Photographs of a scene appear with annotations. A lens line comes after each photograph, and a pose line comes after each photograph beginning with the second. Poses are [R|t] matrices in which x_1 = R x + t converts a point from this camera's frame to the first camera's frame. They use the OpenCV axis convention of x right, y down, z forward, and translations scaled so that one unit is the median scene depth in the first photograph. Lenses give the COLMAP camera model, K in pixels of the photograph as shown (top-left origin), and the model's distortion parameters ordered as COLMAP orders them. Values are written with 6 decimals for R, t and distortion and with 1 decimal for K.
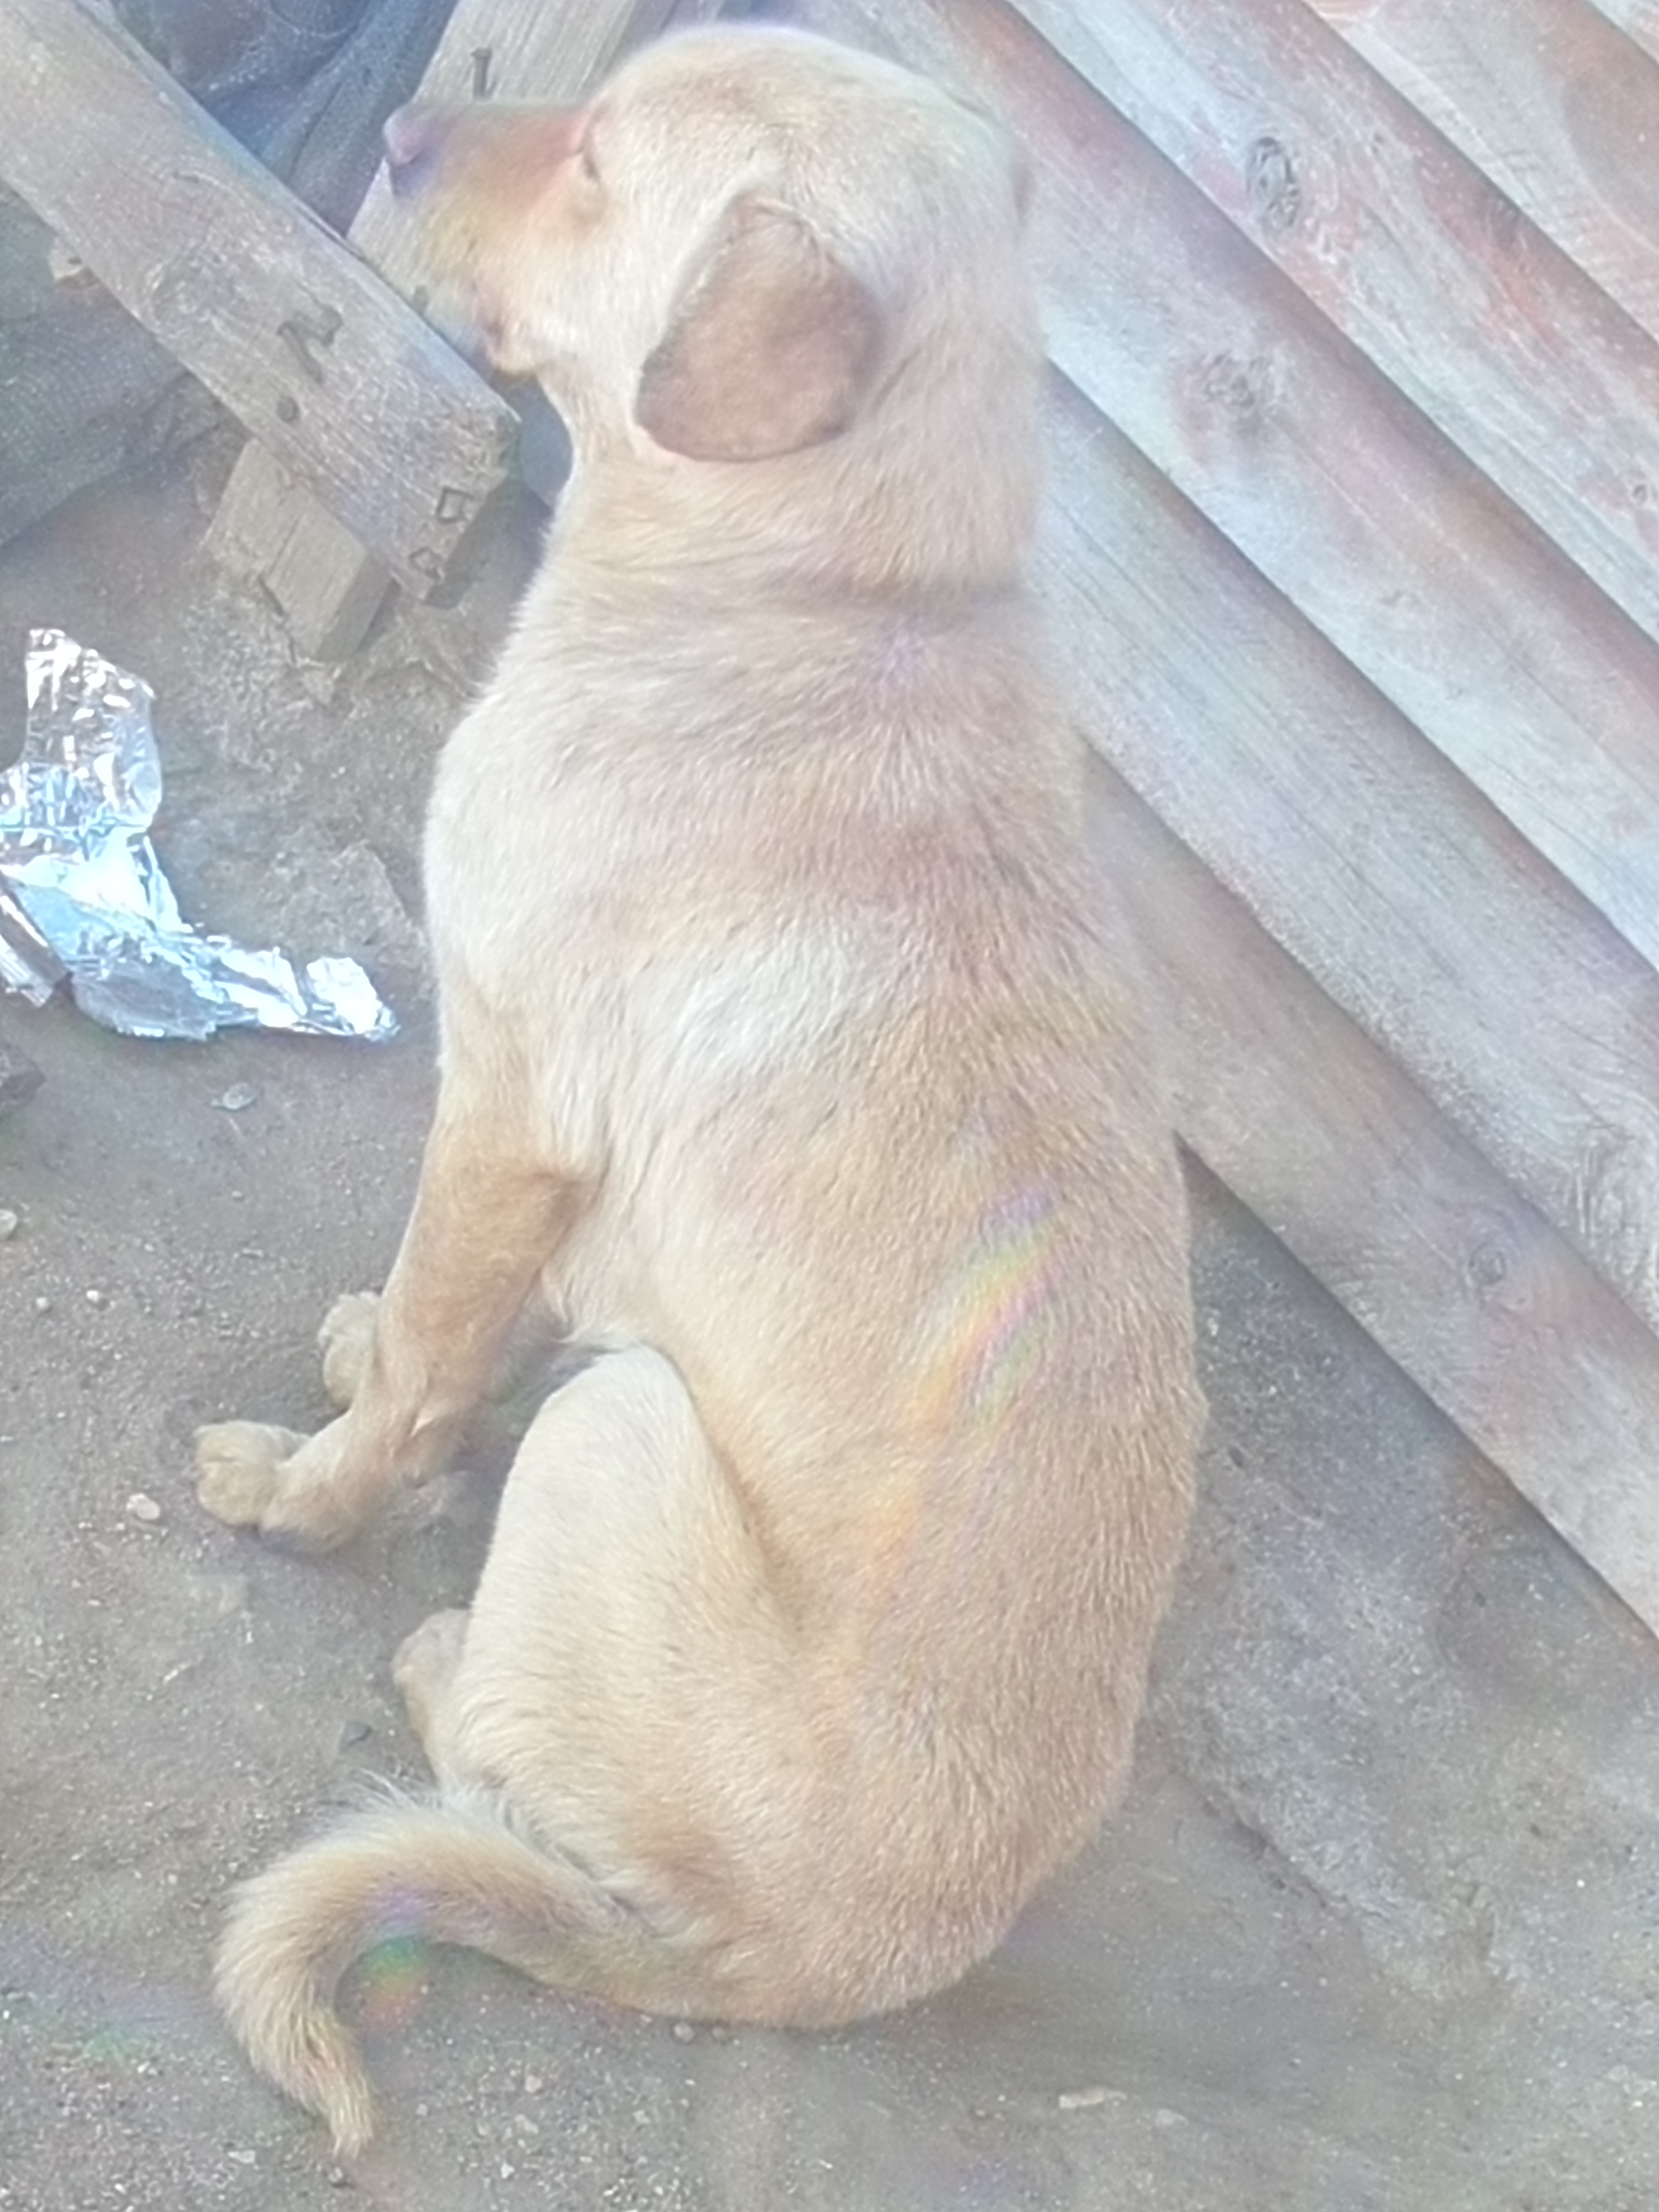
lens RADIAL K [[8422.5, 0, 829.5], [0, 8422.5, 1106.0], [0, 0, 1]] dist [0.483304, -2.251318]
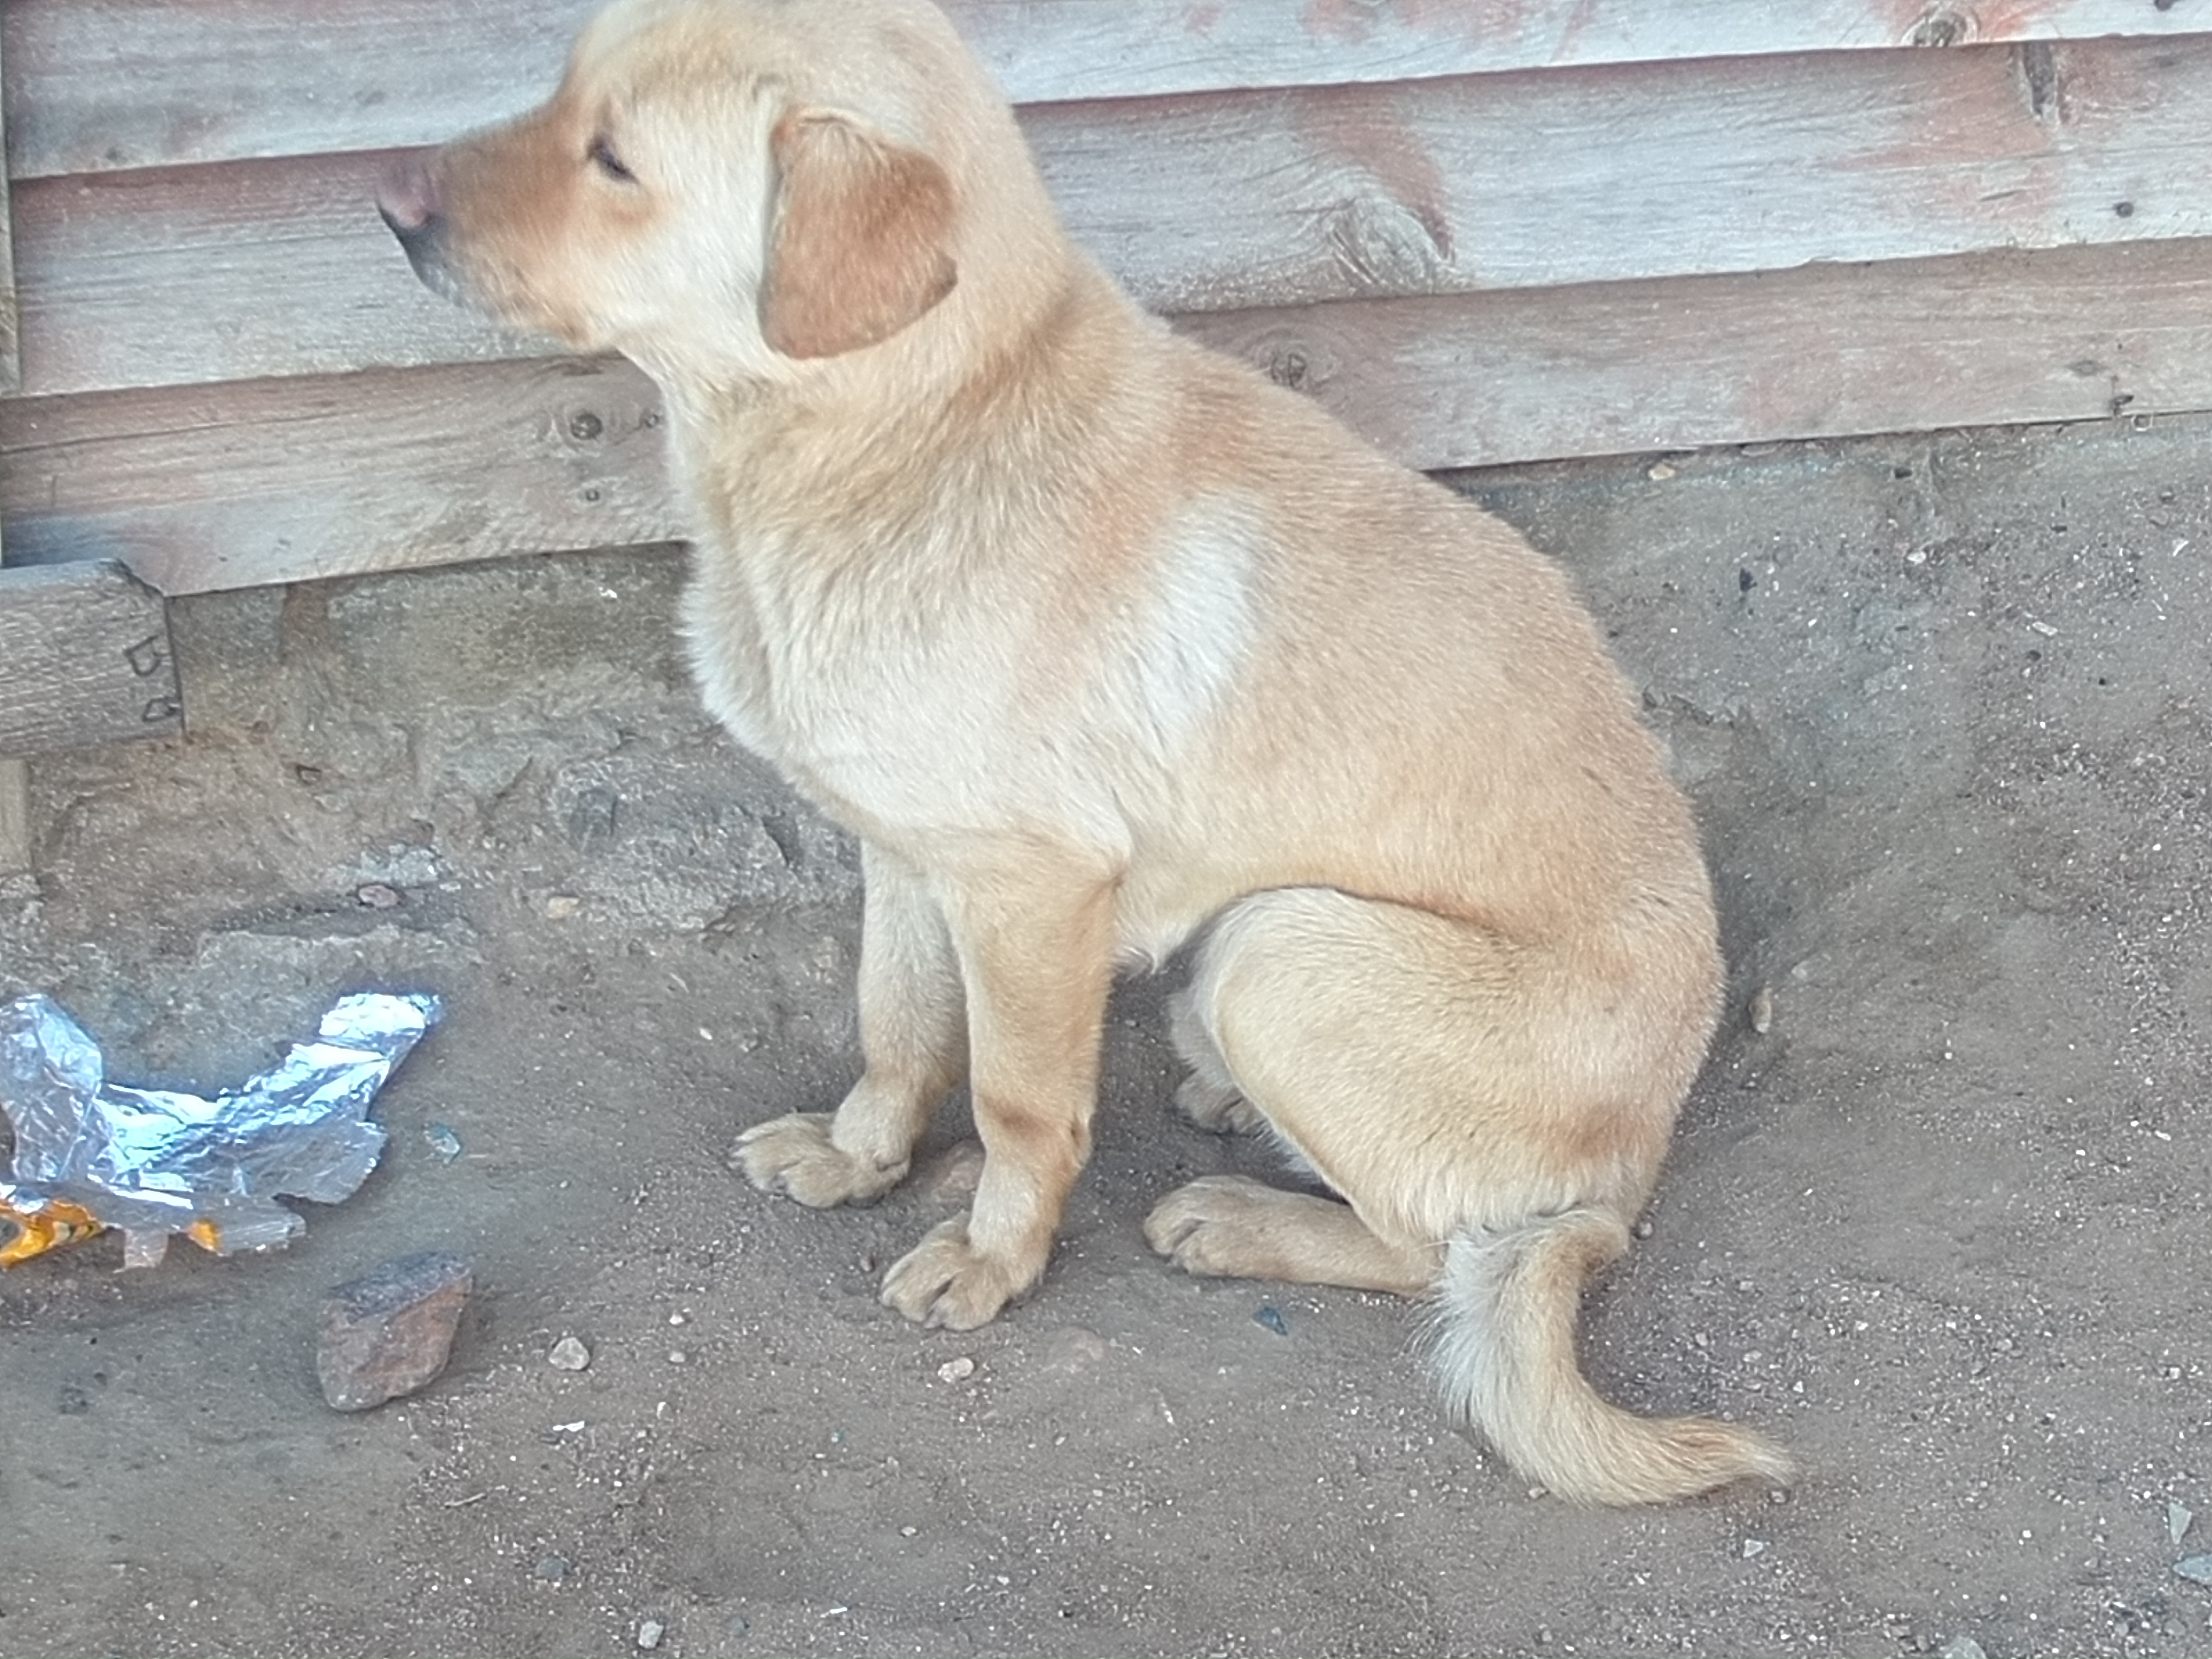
lens RADIAL K [[6115.3, 0, 1106.0], [0, 6115.3, 829.5], [0, 0, 1]] dist [0.267237, -1.669708]
pose [[0.464903, -0.772047, 0.433369, -0.346626], [0.651351, 0.629786, 0.423216, -0.310910], [-0.599672, 0.085521, 0.795663, 0.300310]]
